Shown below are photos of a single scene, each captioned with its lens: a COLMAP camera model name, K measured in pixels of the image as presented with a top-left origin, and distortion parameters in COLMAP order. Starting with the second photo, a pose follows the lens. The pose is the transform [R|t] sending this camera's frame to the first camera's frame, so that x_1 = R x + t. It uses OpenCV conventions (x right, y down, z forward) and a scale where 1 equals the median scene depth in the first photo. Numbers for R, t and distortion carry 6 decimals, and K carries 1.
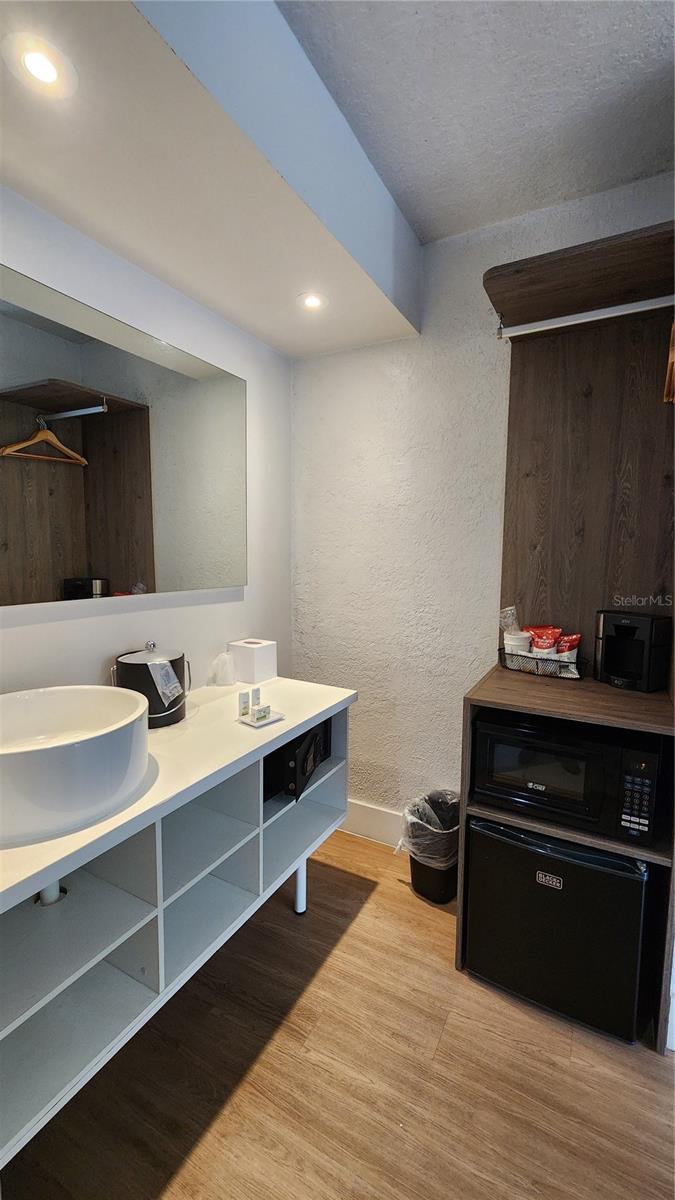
lens RADIAL K [[496.2, 0, 340.4], [0, 496.2, 591.2], [0, 0, 1]] dist [0.002404, 0.000442]
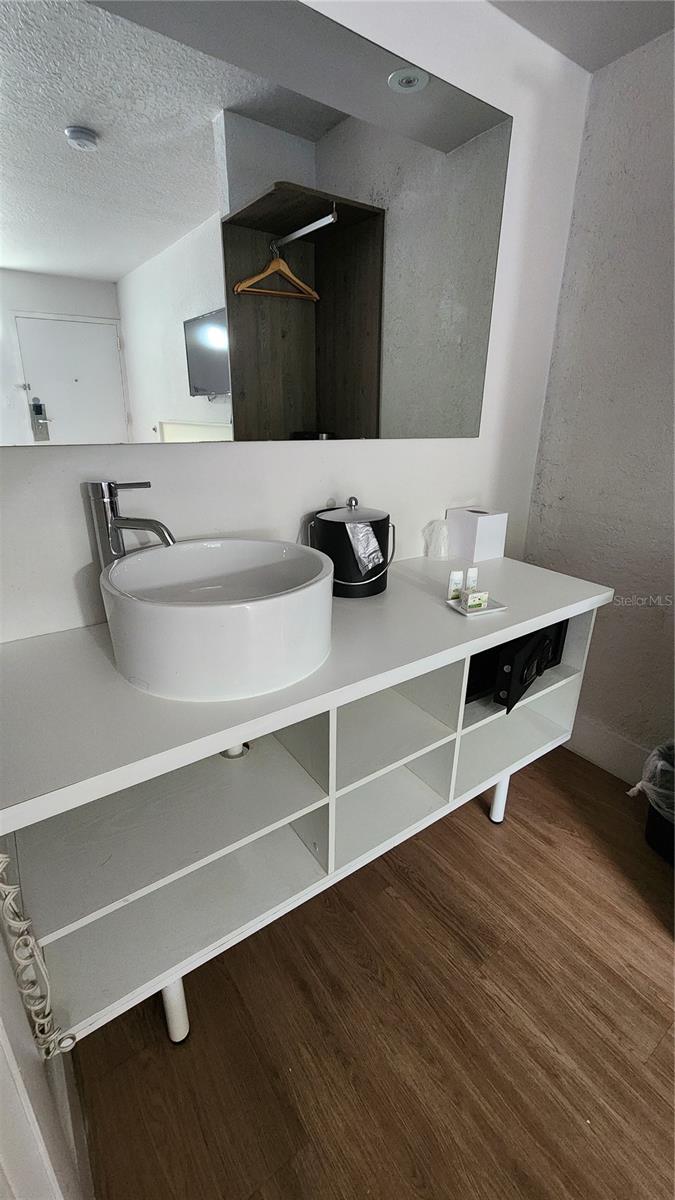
lens RADIAL K [[496.2, 0, 340.4], [0, 496.2, 591.2], [0, 0, 1]] dist [0.002404, 0.000442]
pose [[0.894801, 0.154579, -0.418851, -0.023566], [-0.042051, 0.963159, 0.265623, 0.031604], [0.444480, -0.220067, 0.868336, 0.221851]]
